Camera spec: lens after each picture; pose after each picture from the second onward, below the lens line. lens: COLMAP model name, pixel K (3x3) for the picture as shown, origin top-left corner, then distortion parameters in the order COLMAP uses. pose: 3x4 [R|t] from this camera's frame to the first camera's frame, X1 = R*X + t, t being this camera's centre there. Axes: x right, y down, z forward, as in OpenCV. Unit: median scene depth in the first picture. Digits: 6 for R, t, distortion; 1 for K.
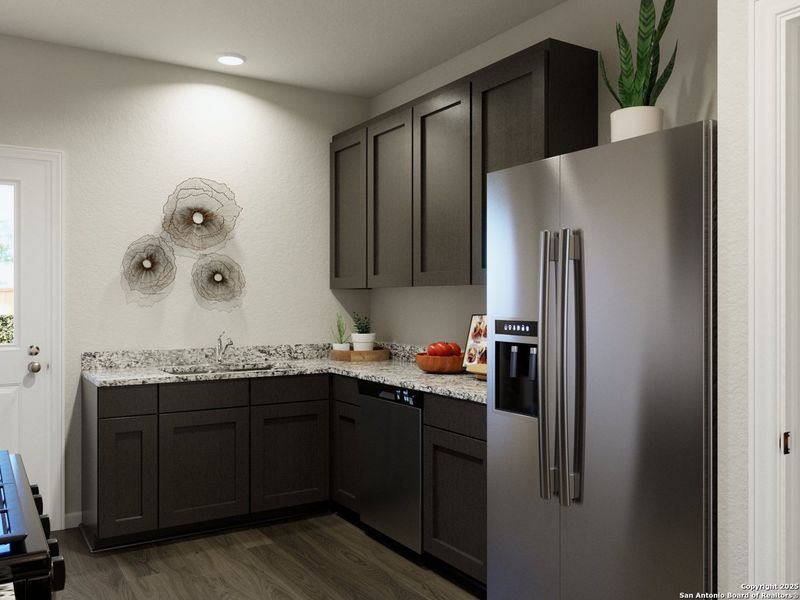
lens RADIAL K [[682.9, 0, 400.0], [0, 682.9, 300.0], [0, 0, 1]] dist [-0.003274, 0.002069]
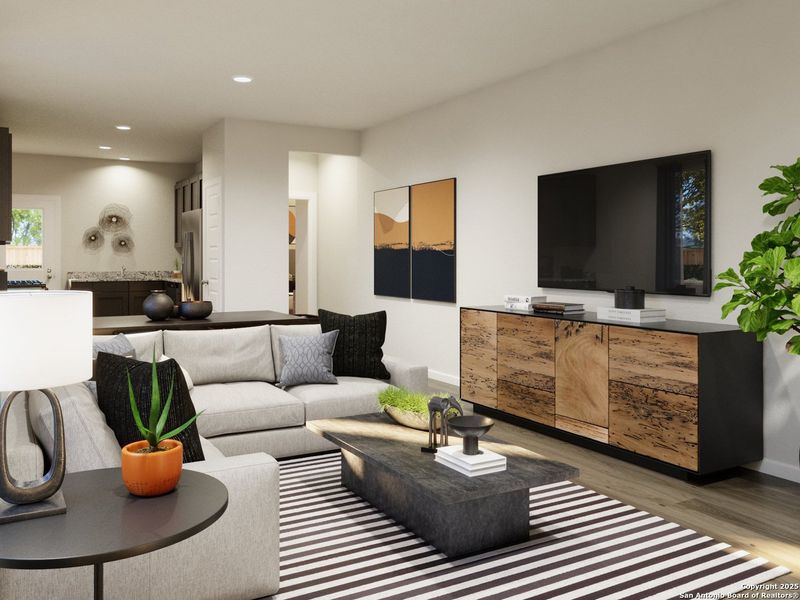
lens RADIAL K [[686.8, 0, 400.8], [0, 686.8, 259.0], [0, 0, 1]] dist [-0.002038, 0.000217]
pose [[0.999356, 0.001576, -0.035845, 0.880127], [-0.001491, 0.999996, 0.002404, 0.018140], [0.035848, -0.002349, 0.999354, -1.539777]]
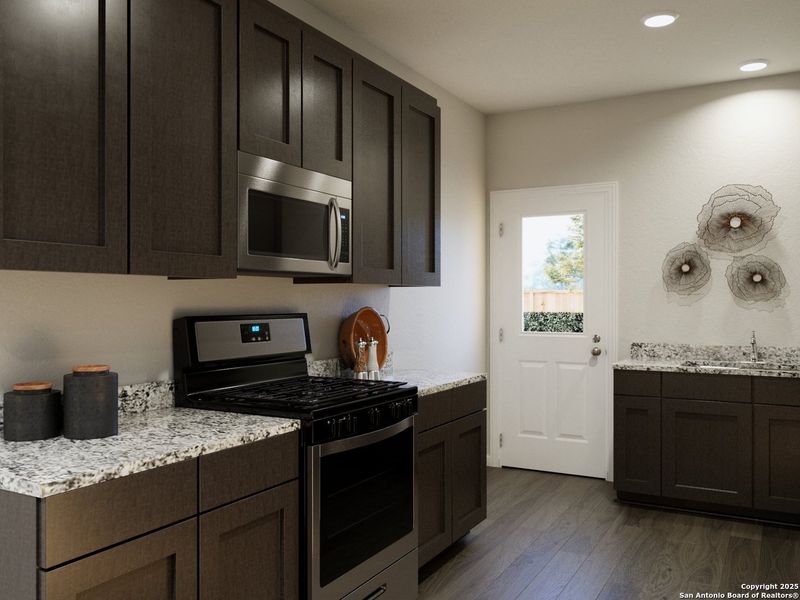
lens RADIAL K [[682.9, 0, 400.0], [0, 682.9, 300.0], [0, 0, 1]] dist [-0.003274, 0.002069]
pose [[0.484429, 0.000312, -0.874830, 0.390869], [0.000041, 1.000000, 0.000380, -0.000456], [0.874830, -0.000220, 0.484429, 0.037833]]
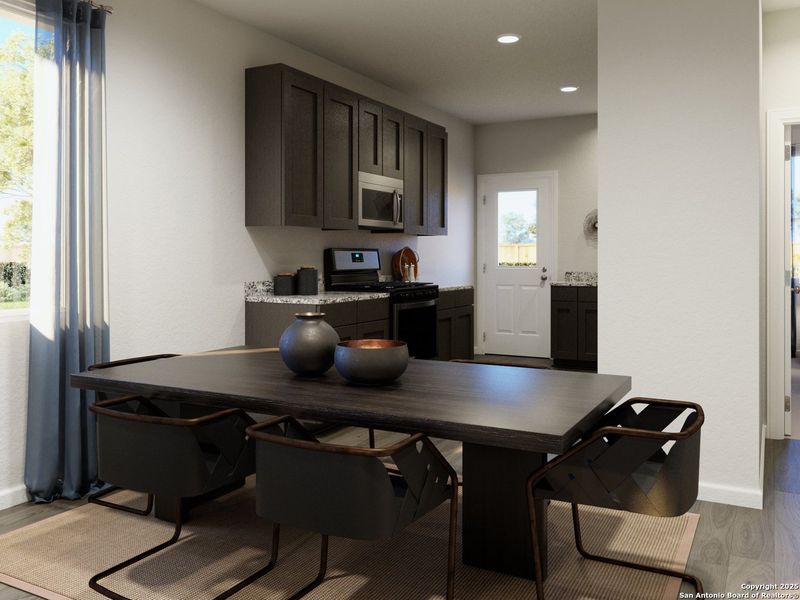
lens RADIAL K [[686.8, 0, 400.8], [0, 686.8, 259.0], [0, 0, 1]] dist [-0.002038, 0.000217]
pose [[0.494679, 0.003784, -0.869067, 0.973054], [-0.000170, 0.999991, 0.004258, 0.030581], [0.869076, -0.001958, 0.494675, -0.371563]]
